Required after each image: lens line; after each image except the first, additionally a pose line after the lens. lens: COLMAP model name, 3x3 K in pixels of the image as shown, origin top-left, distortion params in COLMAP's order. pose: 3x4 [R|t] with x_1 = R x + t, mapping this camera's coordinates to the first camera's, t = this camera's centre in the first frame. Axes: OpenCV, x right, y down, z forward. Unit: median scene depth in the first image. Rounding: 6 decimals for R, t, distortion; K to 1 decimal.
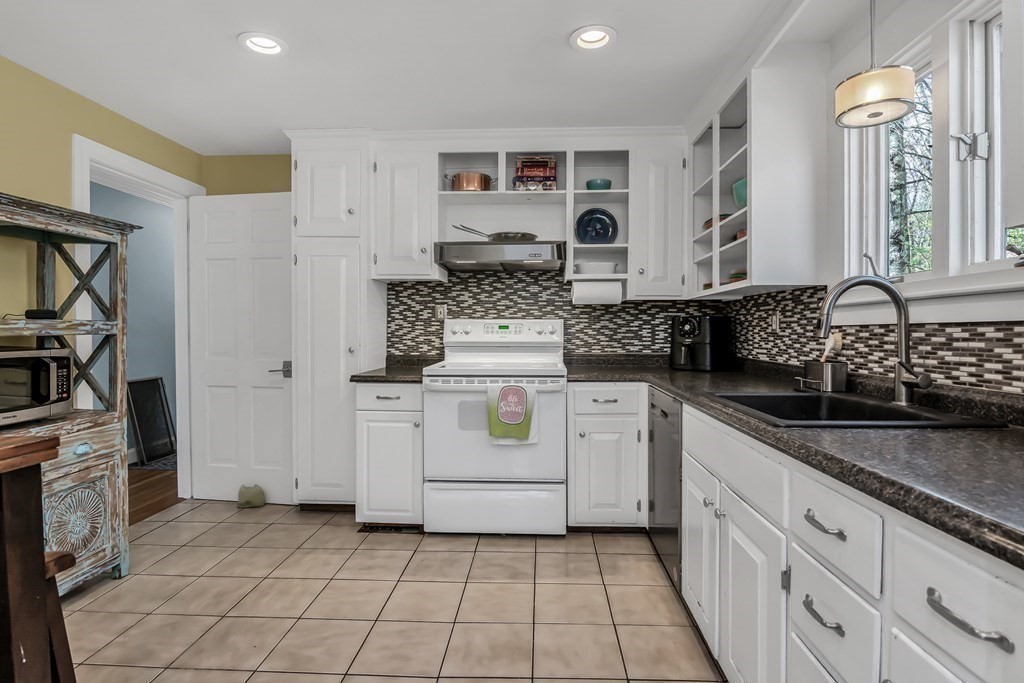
lens RADIAL K [[530.3, 0, 512.3], [0, 530.3, 326.2], [0, 0, 1]] dist [0.007950, -0.007403]
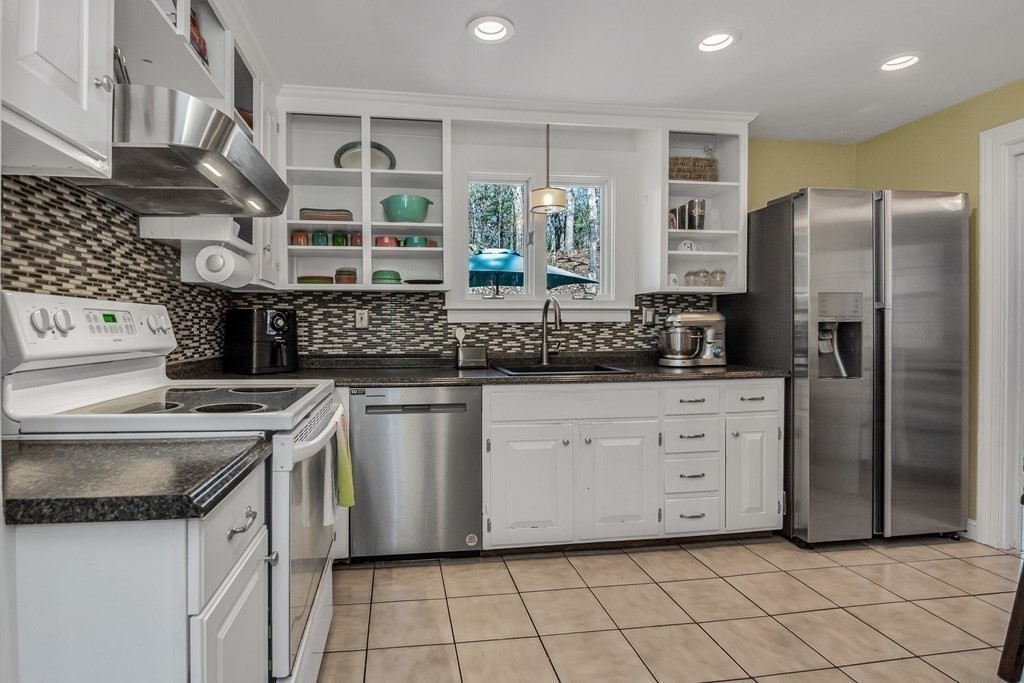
lens RADIAL K [[530.3, 0, 471.8], [0, 530.3, 327.0], [0, 0, 1]] dist [0.007950, -0.007403]
pose [[-0.222891, -0.000220, 0.974843, -0.569628], [-0.007086, 0.999974, -0.001395, 0.008686], [-0.974818, -0.007219, -0.222887, 0.891432]]
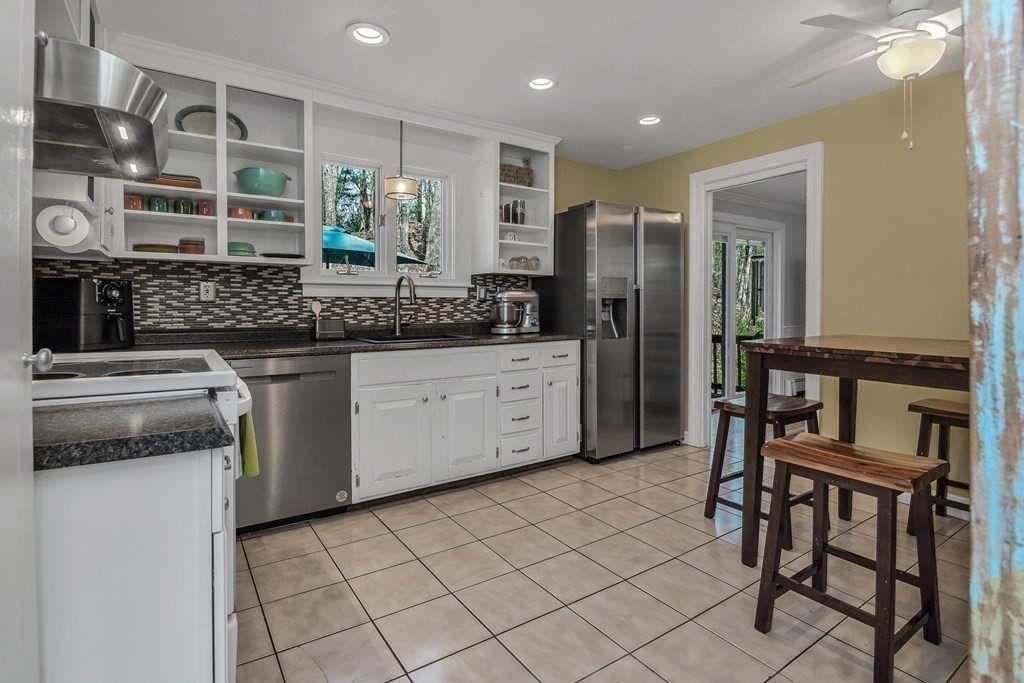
lens RADIAL K [[512.6, 0, 524.0], [0, 512.6, 305.5], [0, 0, 1]] dist [0.007695, -0.001129]
pose [[-0.639518, 0.002016, 0.768774, -0.625217], [-0.005755, 0.999956, -0.007410, 0.021845], [-0.768755, -0.009163, -0.639478, 1.021705]]
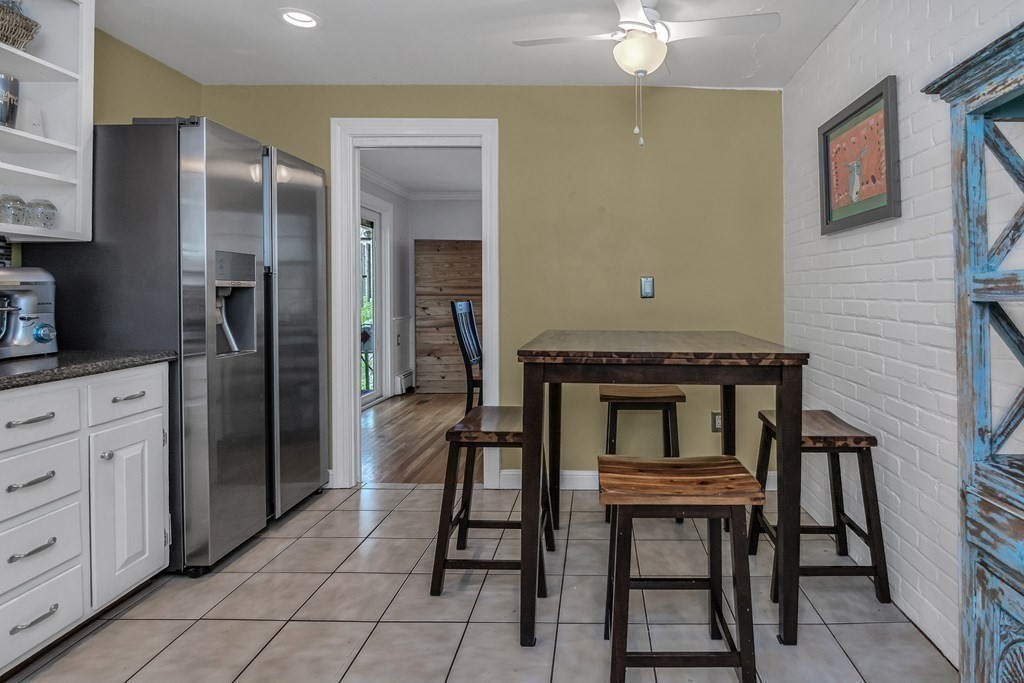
lens RADIAL K [[530.3, 0, 584.0], [0, 530.3, 293.3], [0, 0, 1]] dist [0.007950, -0.007403]
pose [[-0.997290, -0.001404, -0.073558, -0.278622], [-0.000775, 0.999963, -0.008578, 0.009532], [0.073568, -0.008497, -0.997254, 0.882770]]
